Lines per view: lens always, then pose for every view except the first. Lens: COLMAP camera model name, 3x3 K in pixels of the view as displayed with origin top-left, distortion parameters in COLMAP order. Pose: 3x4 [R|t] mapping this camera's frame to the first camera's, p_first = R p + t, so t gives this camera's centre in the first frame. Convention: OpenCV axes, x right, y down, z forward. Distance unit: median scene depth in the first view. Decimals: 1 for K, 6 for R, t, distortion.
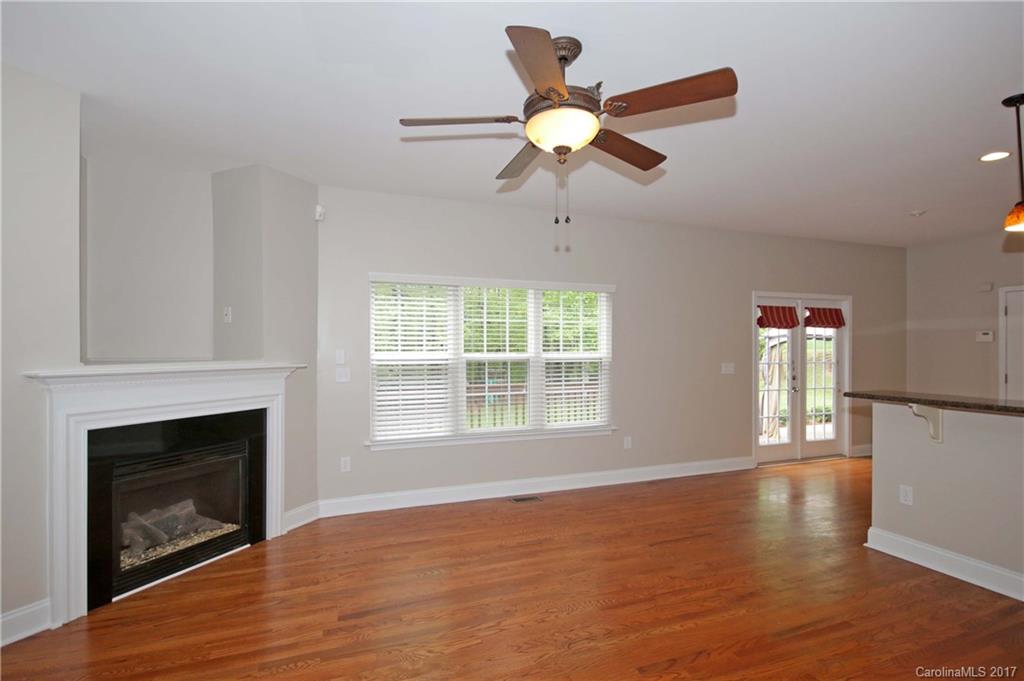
lens RADIAL K [[491.1, 0, 509.7], [0, 491.1, 347.7], [0, 0, 1]] dist [-0.000402, 0.000142]
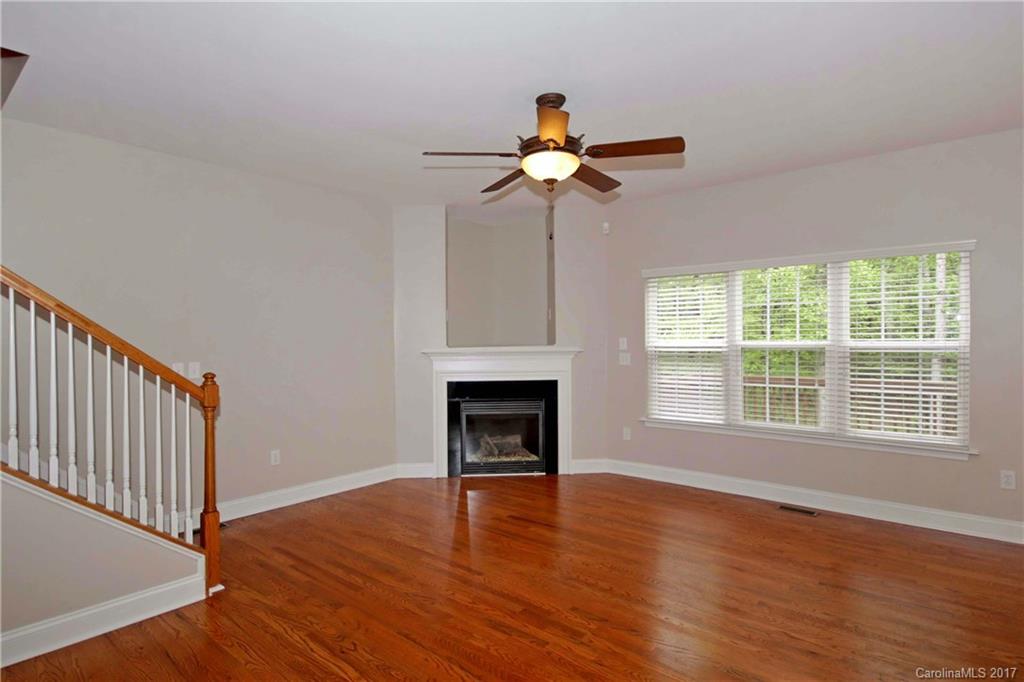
lens RADIAL K [[533.6, 0, 512.0], [0, 533.6, 341.0], [0, 0, 1]] dist [-0.015226, 0.000321]
pose [[0.497125, 0.003140, -0.867673, 0.641618], [0.012646, 0.999861, 0.010864, -0.005170], [0.867587, -0.016374, 0.497016, 0.117552]]
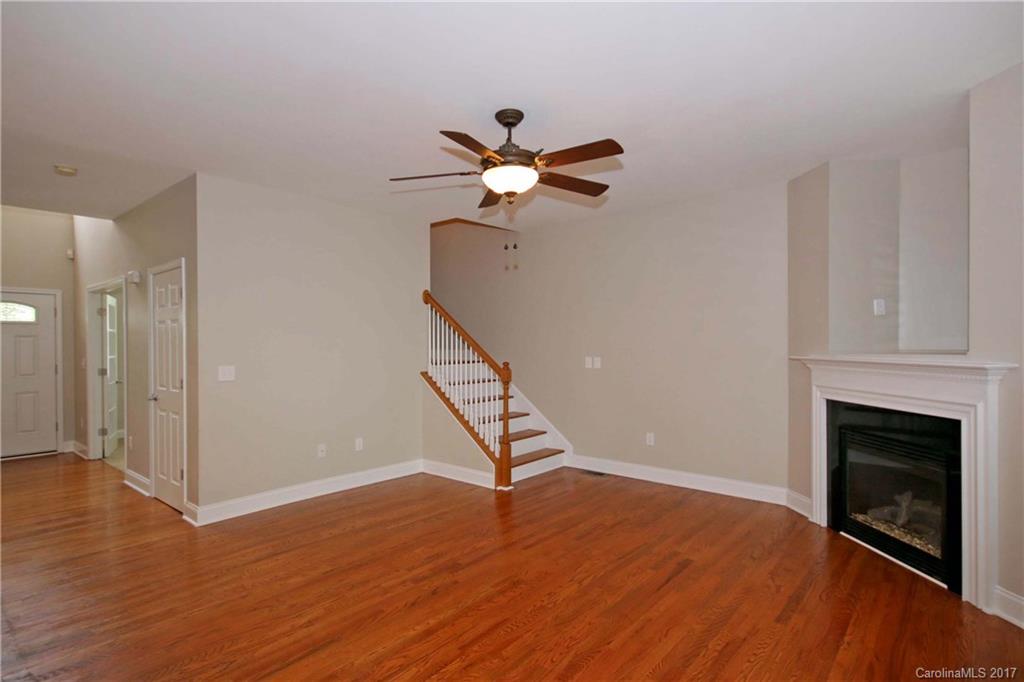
lens RADIAL K [[533.6, 0, 512.0], [0, 533.6, 341.0], [0, 0, 1]] dist [-0.015226, 0.000321]
pose [[-0.876602, 0.005895, -0.481181, 0.408838], [0.011284, 0.999902, -0.008308, 0.001684], [0.481084, -0.012713, -0.876582, 1.161350]]
